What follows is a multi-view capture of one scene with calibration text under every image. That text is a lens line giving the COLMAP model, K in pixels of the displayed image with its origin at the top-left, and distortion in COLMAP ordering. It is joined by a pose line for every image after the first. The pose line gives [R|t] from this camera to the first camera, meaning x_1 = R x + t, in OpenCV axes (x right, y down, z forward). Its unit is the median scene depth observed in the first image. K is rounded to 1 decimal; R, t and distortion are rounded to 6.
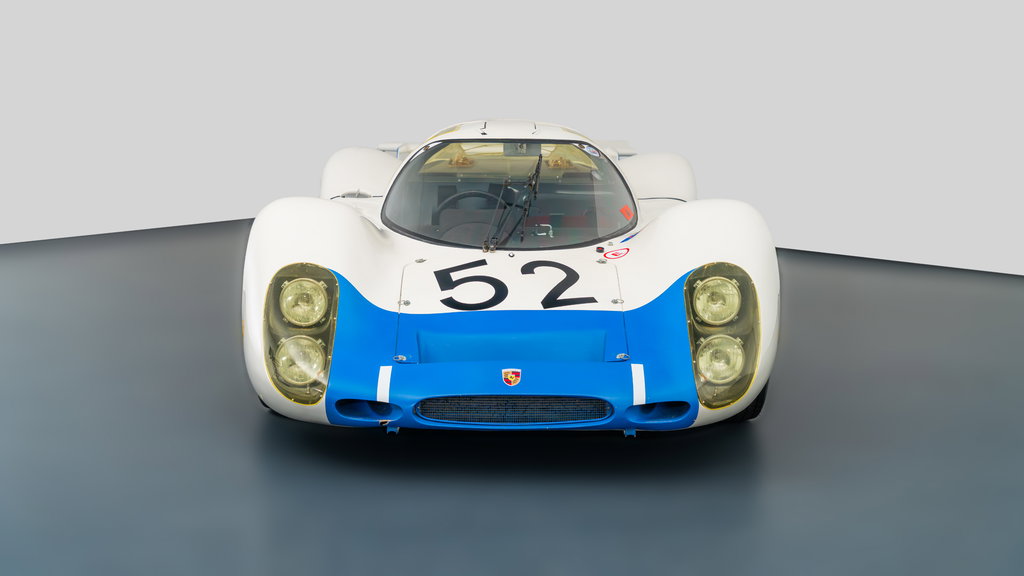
lens RADIAL K [[1533.1, 0, 512.4], [0, 1533.1, 288.0], [0, 0, 1]] dist [-0.019670, 0.000000]
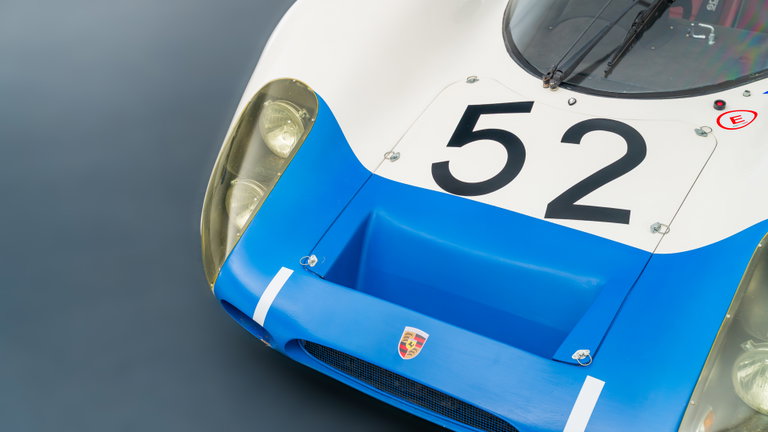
lens RADIAL K [[985.5, 0, 384.5], [0, 985.5, 216.7], [0, 0, 1]] dist [0.002243, 0.000000]
pose [[0.825563, 0.260312, -0.500683, 0.181675], [-0.056067, 0.920695, 0.386235, -0.152906], [0.561518, -0.290789, 0.774687, 0.606582]]
